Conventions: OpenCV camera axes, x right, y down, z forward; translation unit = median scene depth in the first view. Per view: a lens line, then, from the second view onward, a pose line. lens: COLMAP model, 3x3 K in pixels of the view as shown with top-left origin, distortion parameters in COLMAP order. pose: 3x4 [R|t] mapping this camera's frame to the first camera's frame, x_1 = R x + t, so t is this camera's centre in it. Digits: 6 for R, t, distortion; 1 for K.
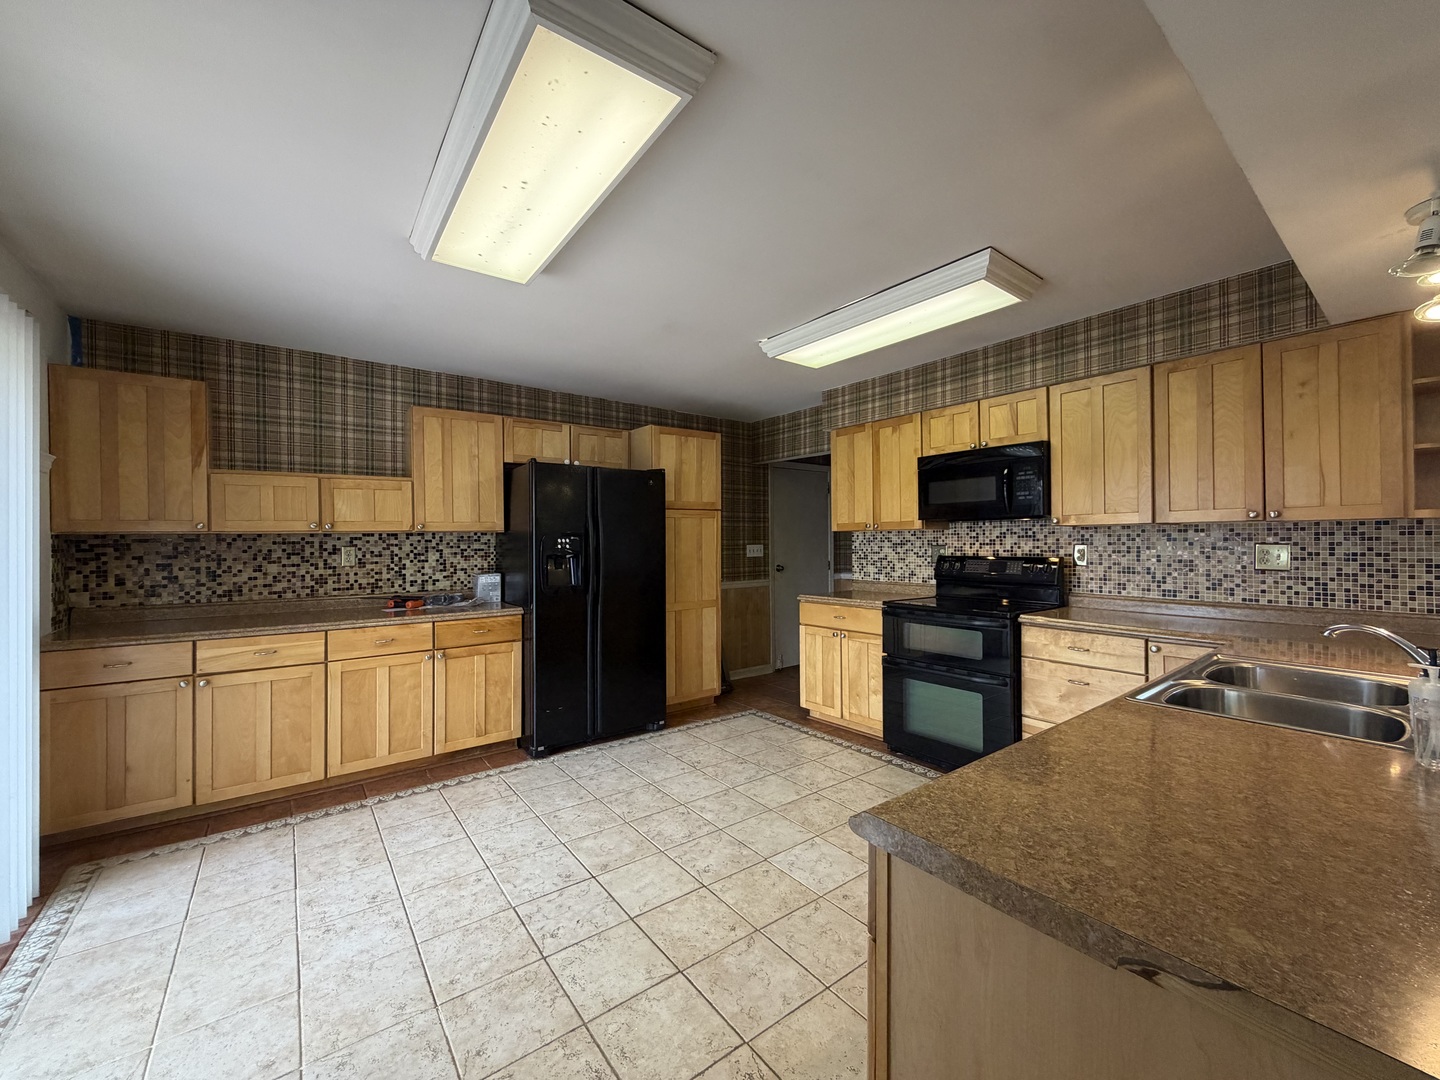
lens RADIAL K [[575.5, 0, 714.3], [0, 575.5, 541.6], [0, 0, 1]] dist [-0.008505, 0.000181]
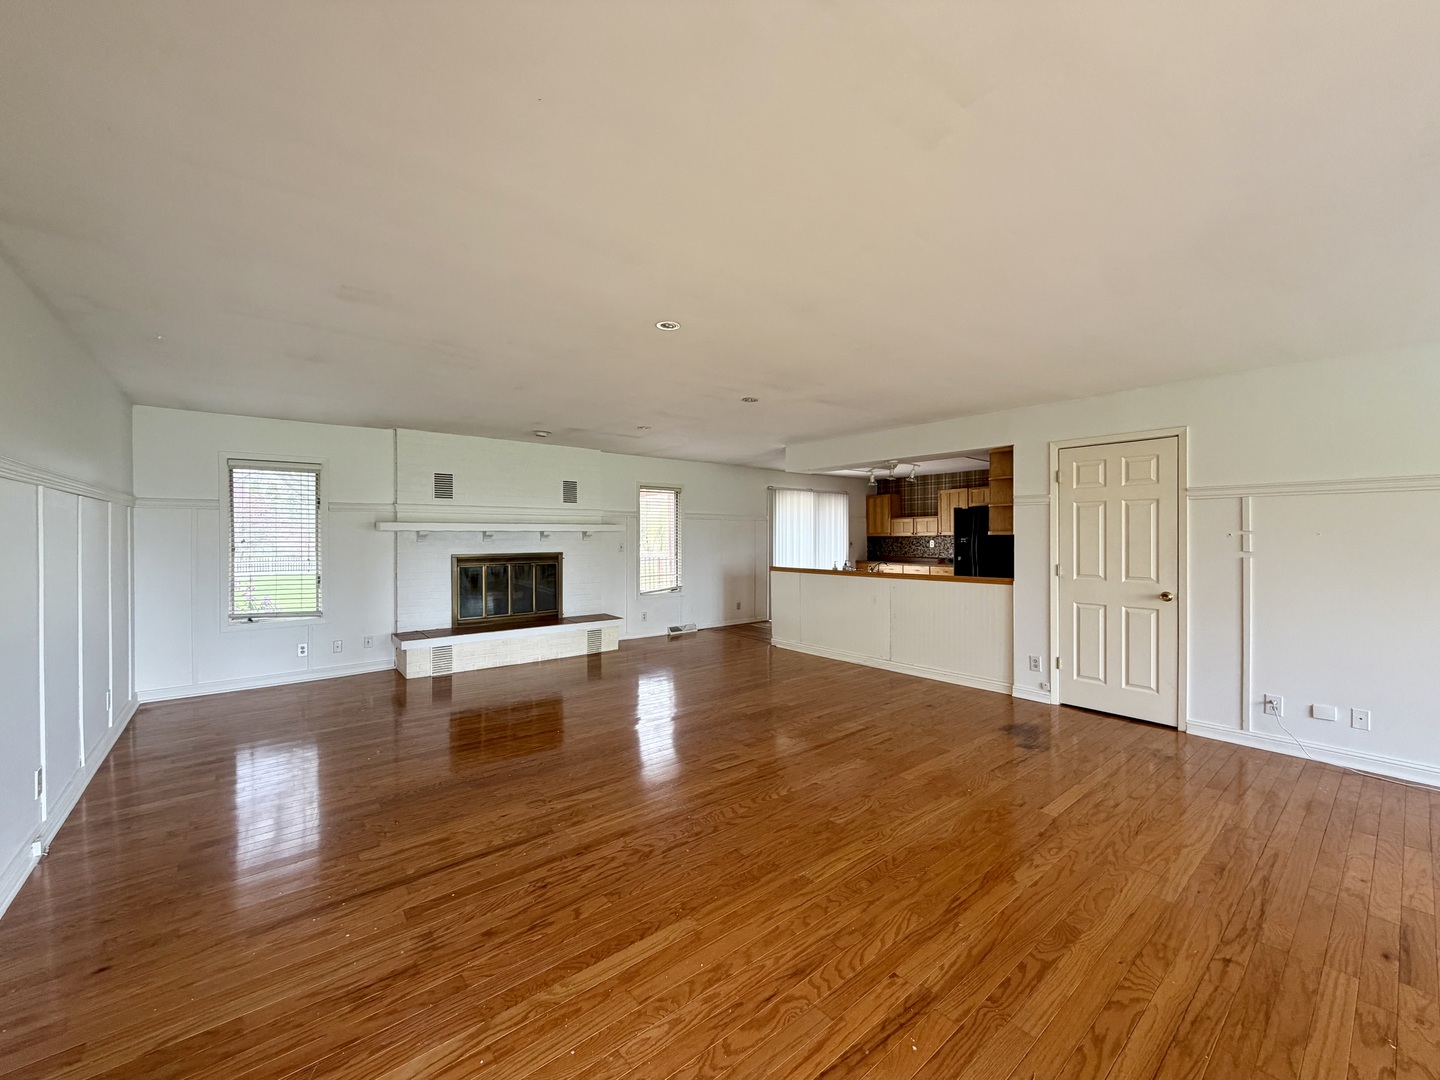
lens RADIAL K [[575.5, 0, 713.5], [0, 575.5, 537.4], [0, 0, 1]] dist [-0.008505, 0.000181]
pose [[0.029236, 0.008718, -0.999535, 2.423620], [0.003311, 0.999956, 0.008818, -0.038506], [0.999567, -0.003567, 0.029205, -0.192750]]
